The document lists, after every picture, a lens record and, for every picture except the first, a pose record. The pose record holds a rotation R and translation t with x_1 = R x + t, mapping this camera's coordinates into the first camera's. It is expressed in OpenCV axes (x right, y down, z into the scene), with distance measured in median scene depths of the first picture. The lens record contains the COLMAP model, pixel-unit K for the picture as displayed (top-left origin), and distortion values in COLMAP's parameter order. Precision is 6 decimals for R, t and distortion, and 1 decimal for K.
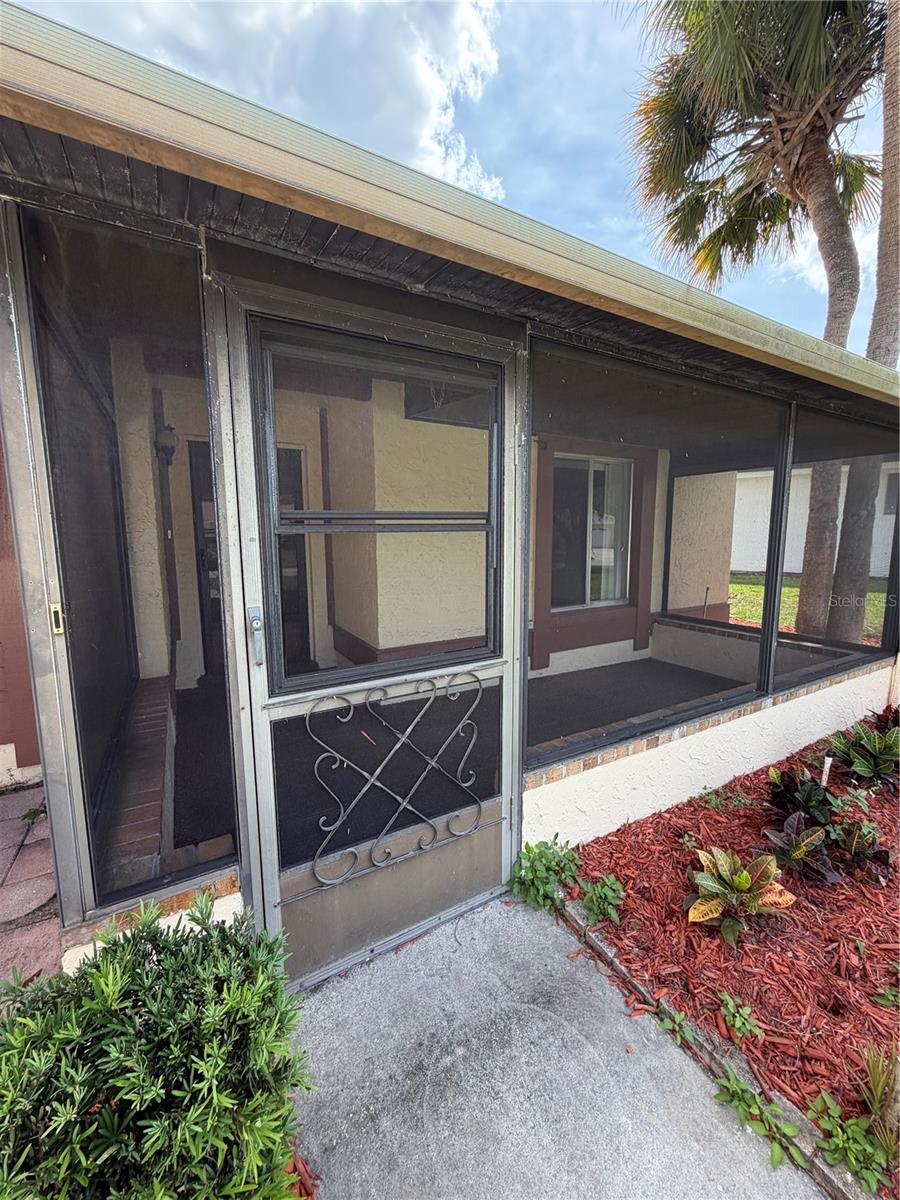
lens RADIAL K [[480.4, 0, 451.6], [0, 480.4, 597.8], [0, 0, 1]] dist [0.001759, 0.000254]
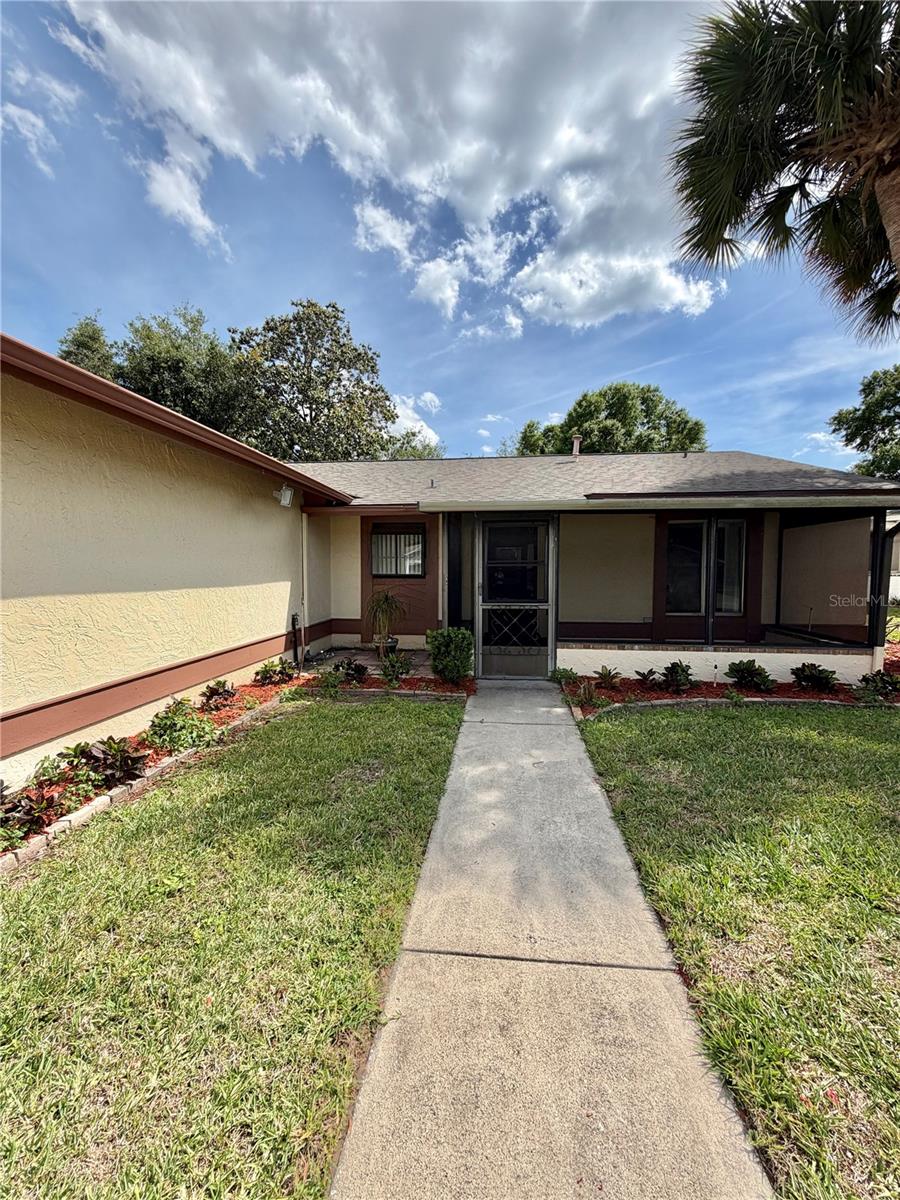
lens RADIAL K [[480.4, 0, 447.7], [0, 480.4, 599.5], [0, 0, 1]] dist [0.001759, 0.000254]
pose [[0.810593, 0.043490, -0.583993, 1.468486], [-0.083651, 0.995611, -0.041966, 0.292308], [0.579604, 0.082869, 0.810673, -2.092790]]
